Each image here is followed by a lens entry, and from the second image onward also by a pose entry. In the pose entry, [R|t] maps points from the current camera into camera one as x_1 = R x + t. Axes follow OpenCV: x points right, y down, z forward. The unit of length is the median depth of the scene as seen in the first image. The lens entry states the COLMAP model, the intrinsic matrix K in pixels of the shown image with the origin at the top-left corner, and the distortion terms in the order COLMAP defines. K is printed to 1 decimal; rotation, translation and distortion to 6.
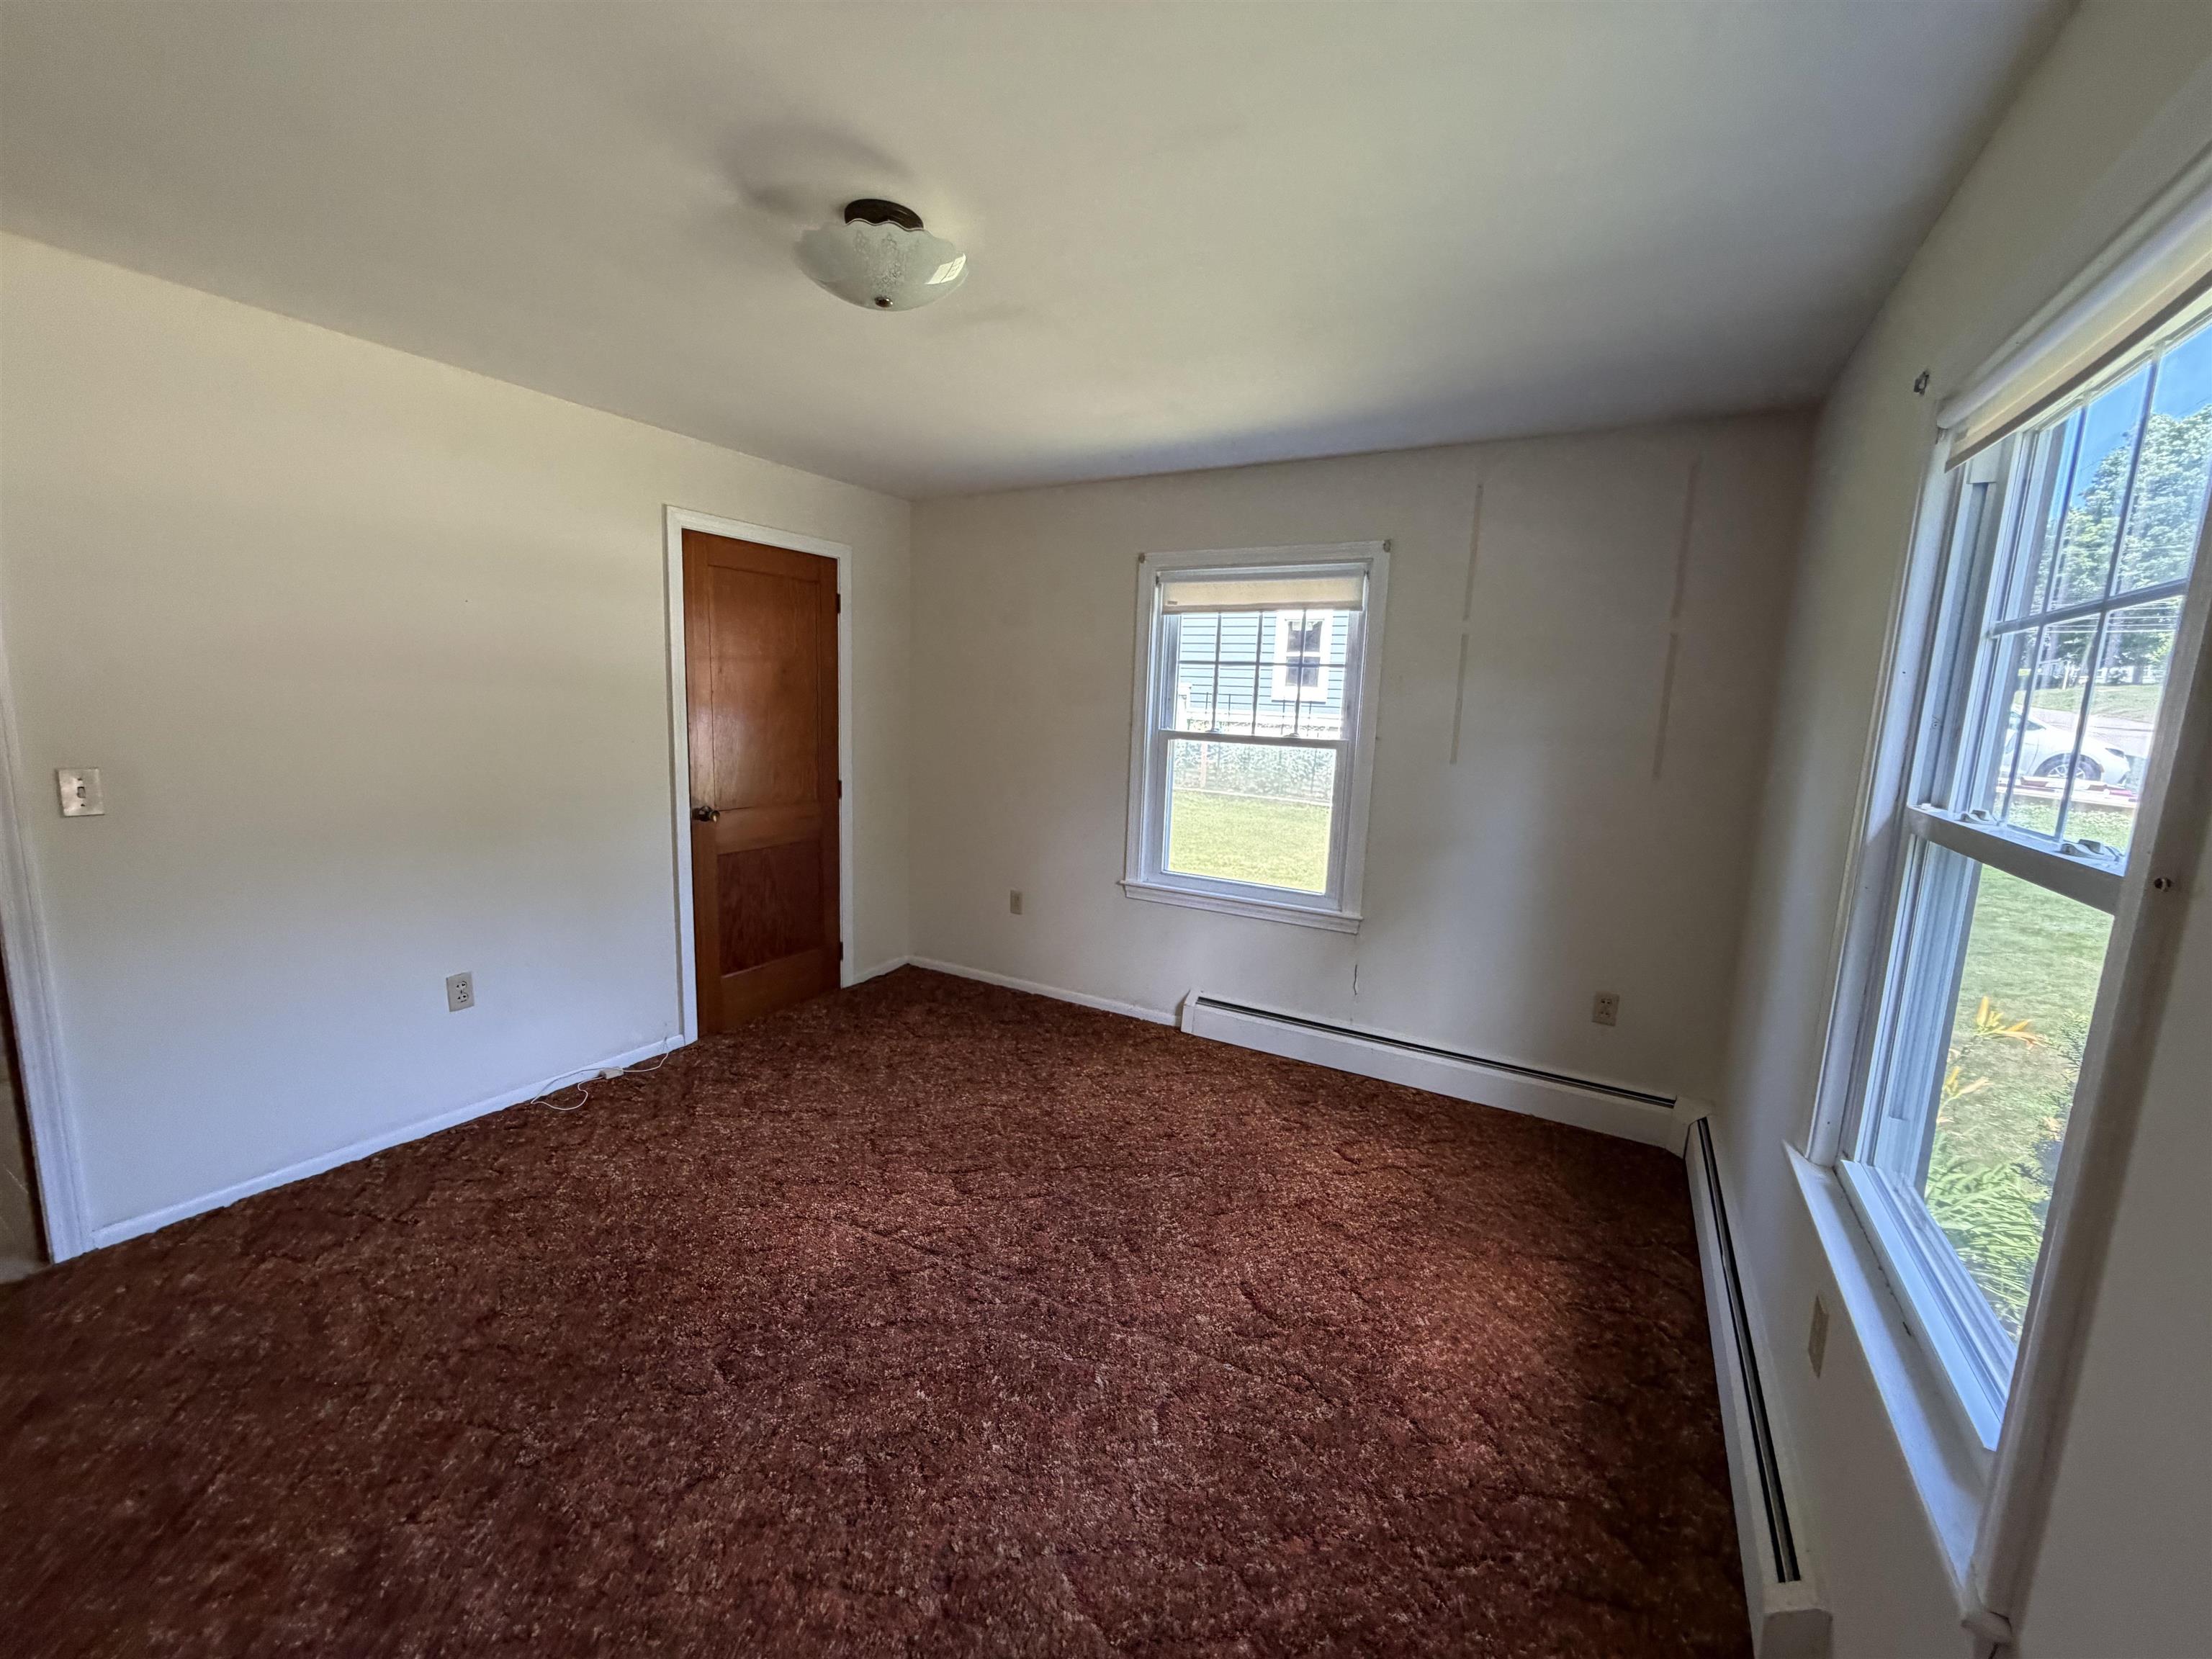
lens RADIAL K [[879.9, 0, 1125.5], [0, 879.9, 827.1], [0, 0, 1]] dist [-0.000463, 0.000526]
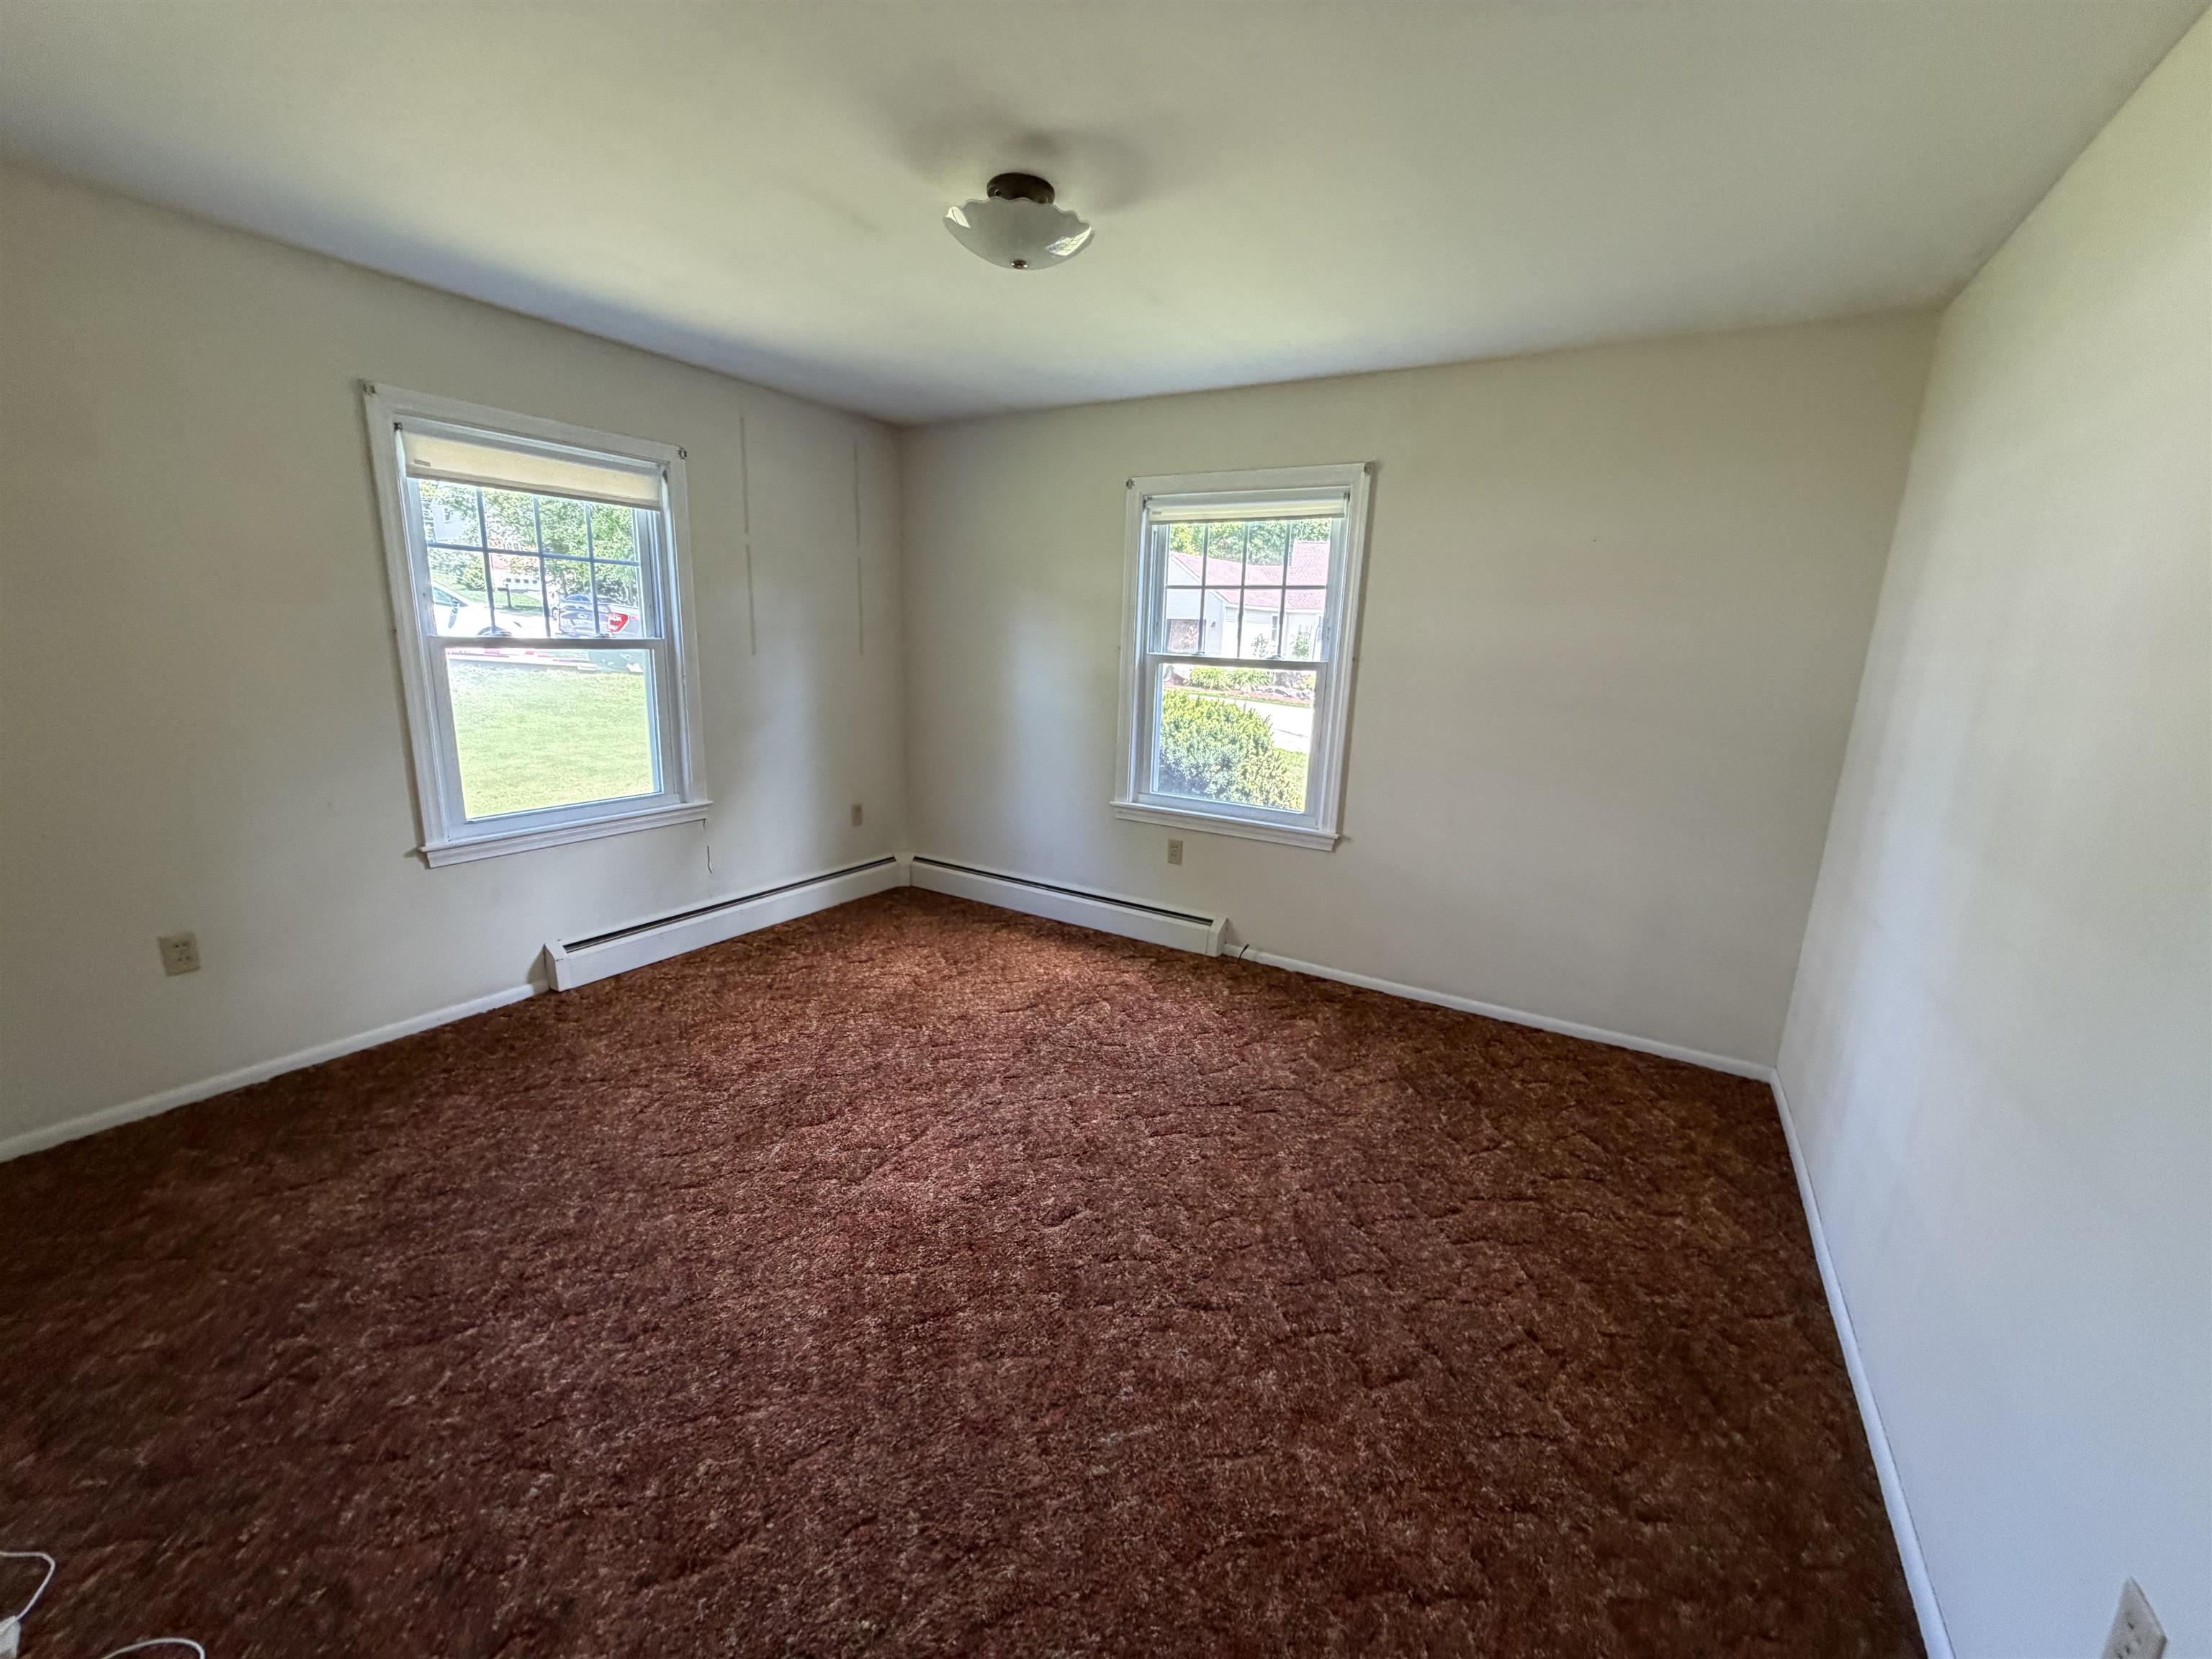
lens RADIAL K [[879.9, 0, 1100.9], [0, 879.9, 813.8], [0, 0, 1]] dist [-0.000463, 0.000526]
pose [[0.034181, -0.239785, 0.970224, -0.805020], [0.109204, 0.965875, 0.234863, -0.089824], [-0.993431, 0.097925, 0.059200, 0.462182]]
